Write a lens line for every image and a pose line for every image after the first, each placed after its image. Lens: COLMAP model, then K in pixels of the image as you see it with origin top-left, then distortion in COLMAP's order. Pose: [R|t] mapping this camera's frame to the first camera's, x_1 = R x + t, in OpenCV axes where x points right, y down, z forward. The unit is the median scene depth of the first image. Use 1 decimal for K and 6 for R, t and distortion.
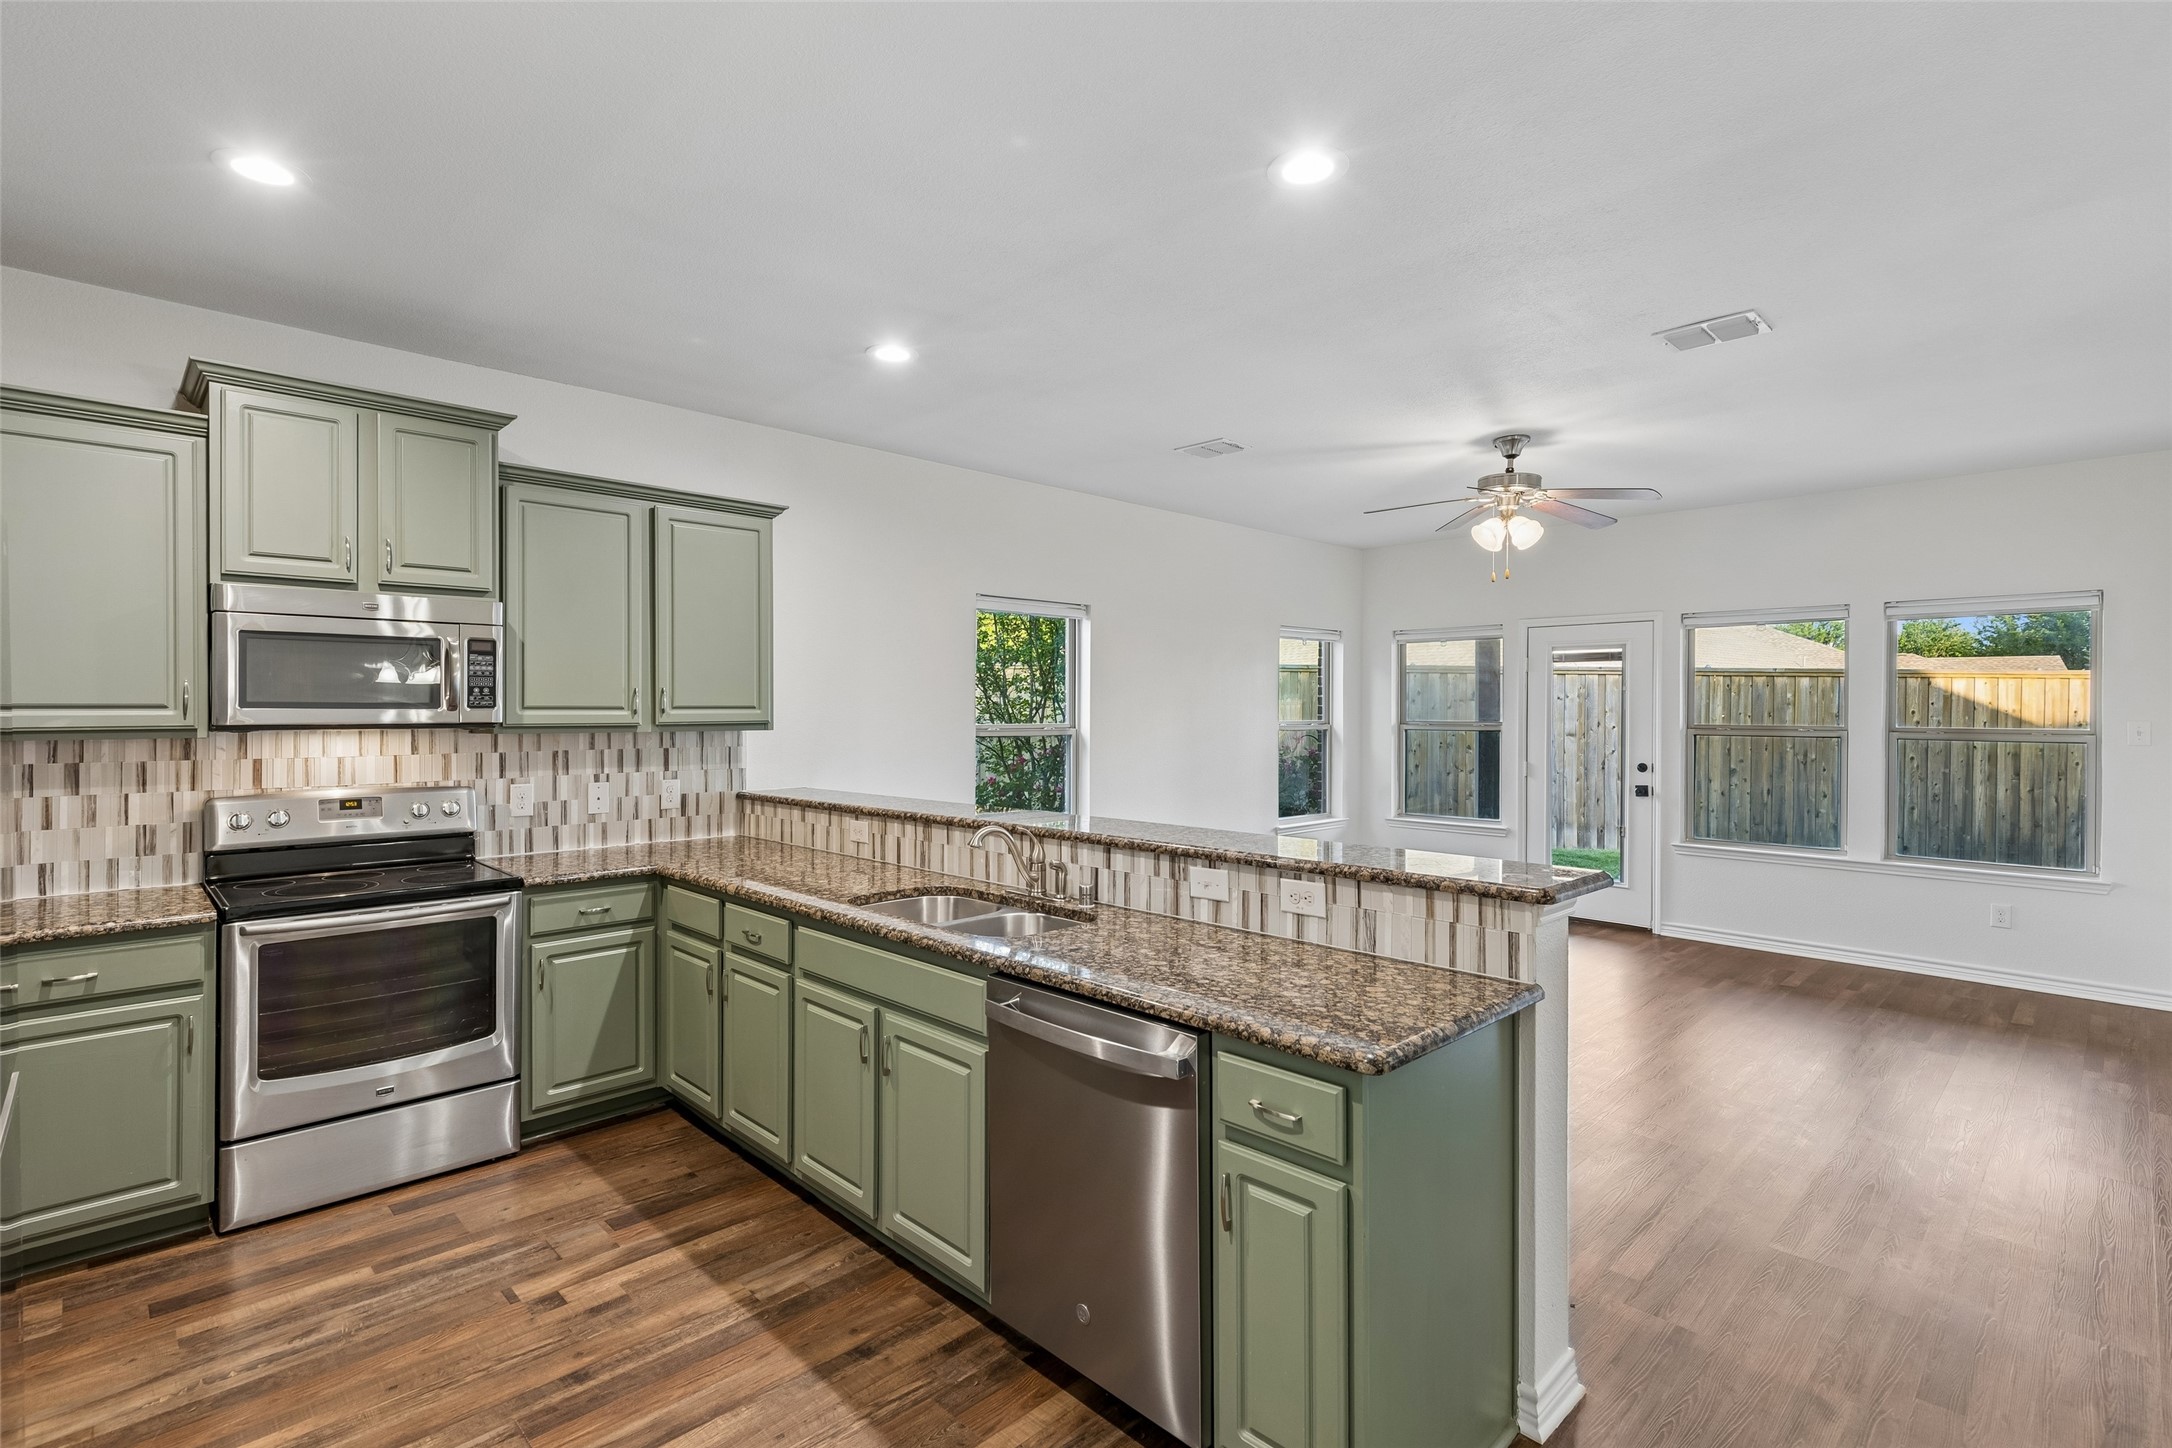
lens RADIAL K [[997.6, 0, 1101.5], [0, 997.6, 713.9], [0, 0, 1]] dist [0.011252, -0.001588]
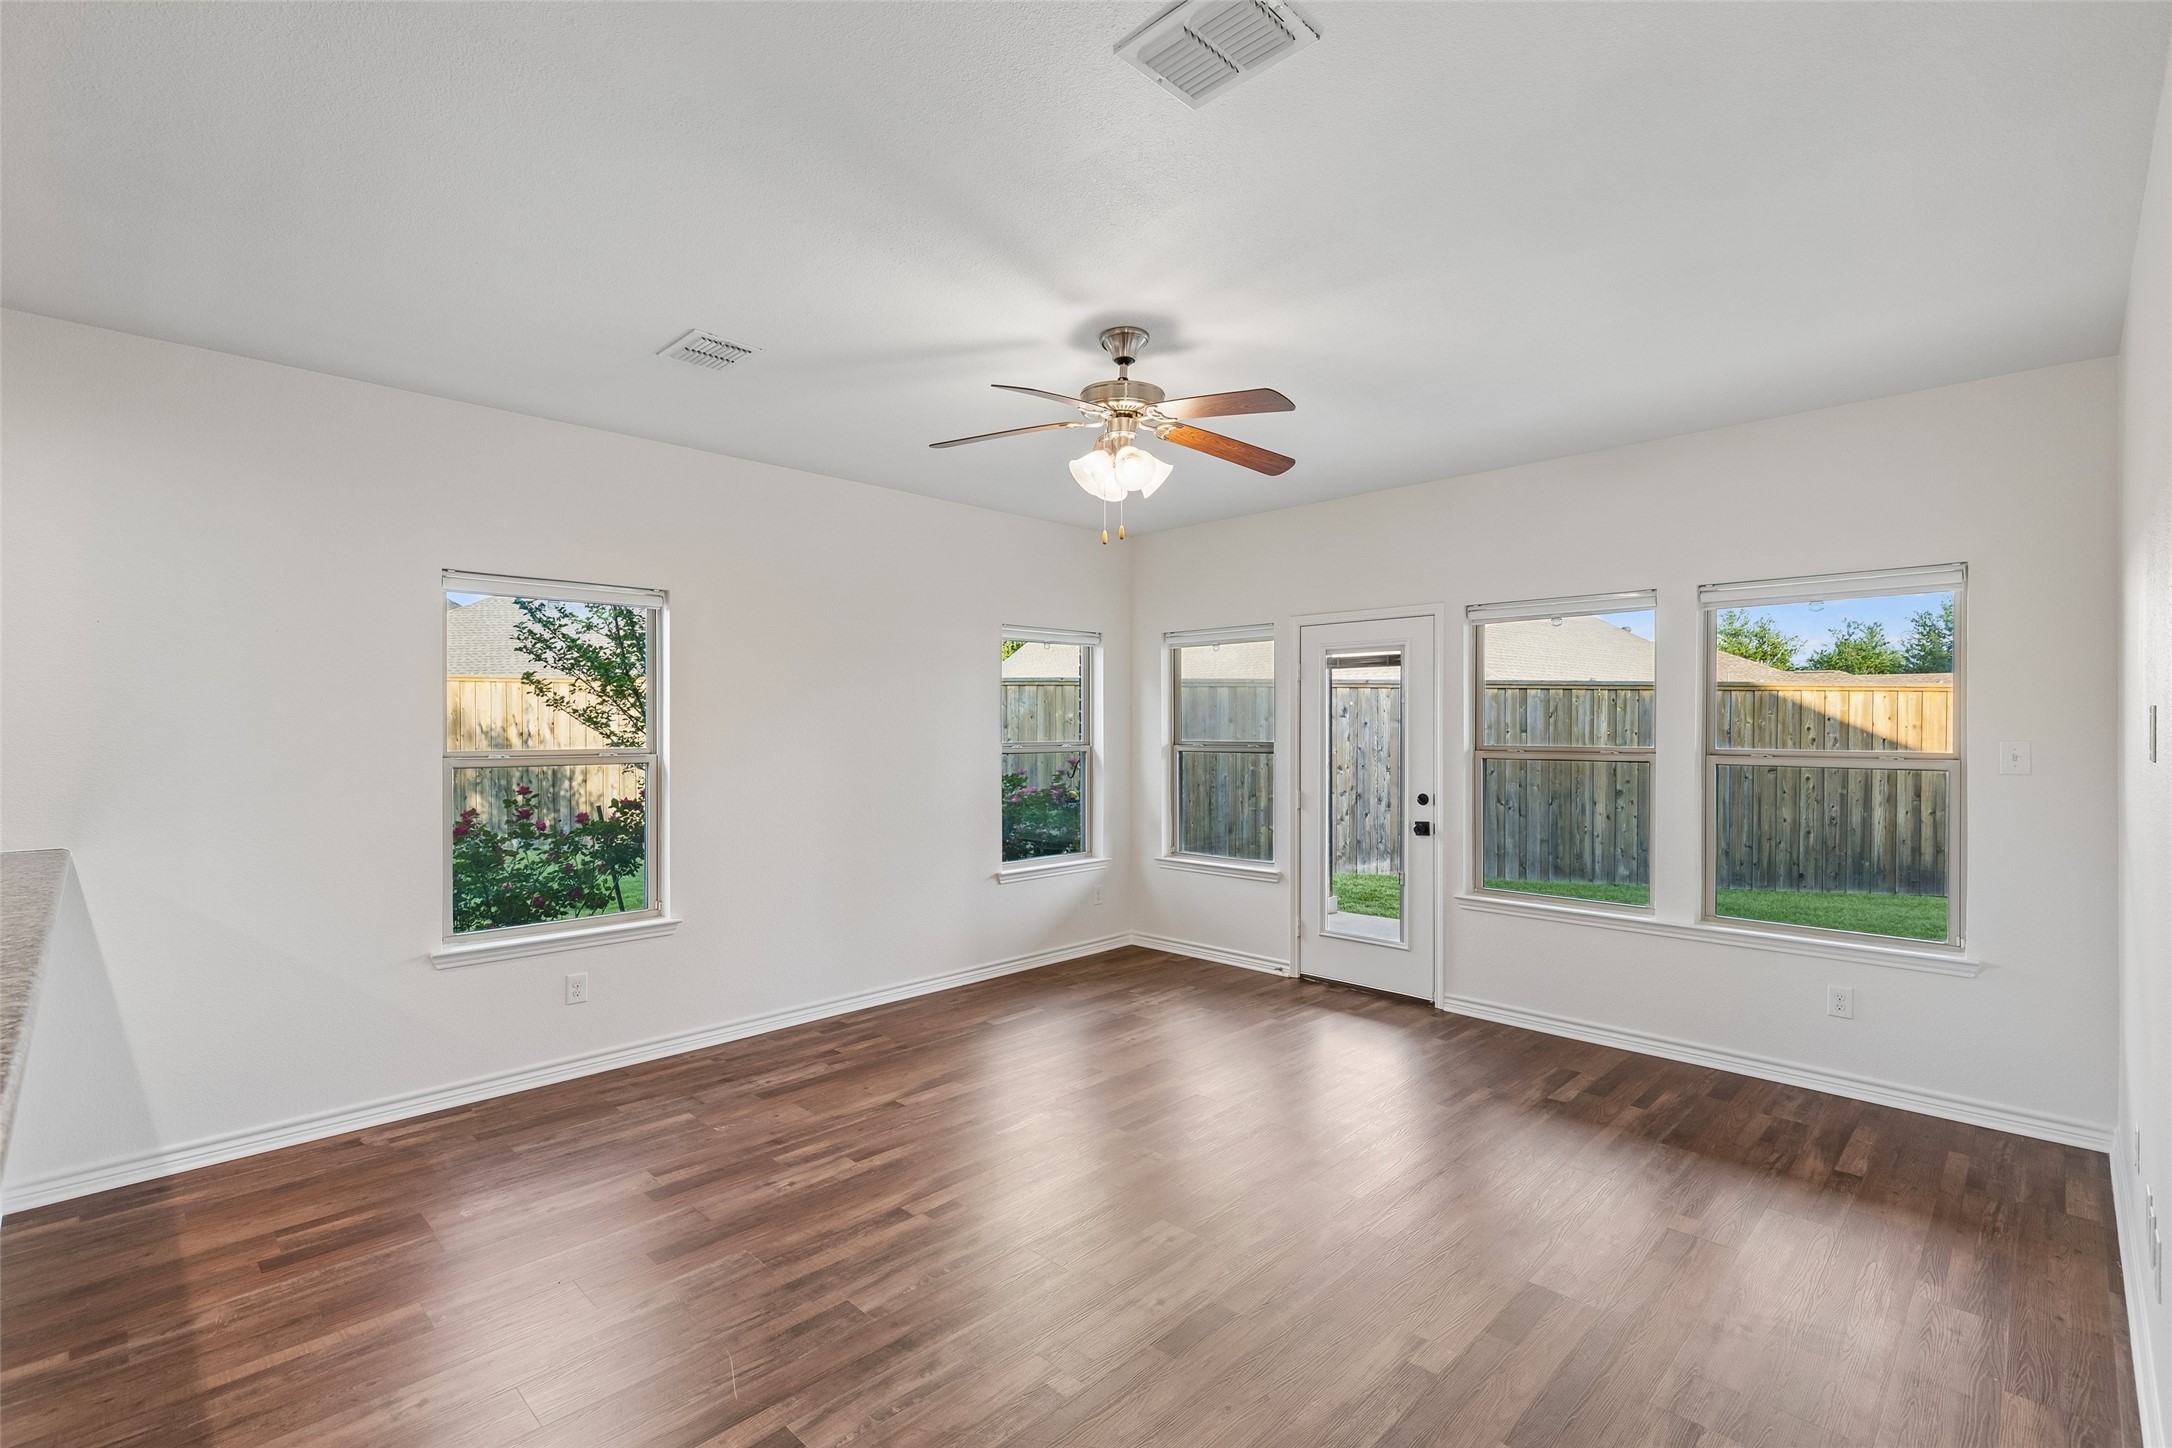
lens RADIAL K [[997.6, 0, 1066.9], [0, 997.6, 734.0], [0, 0, 1]] dist [0.011252, -0.001588]
pose [[0.999736, -0.003734, 0.022682, 0.241140], [0.003710, 0.999992, 0.001137, -0.000511], [-0.022686, -0.001053, 0.999742, 0.212281]]
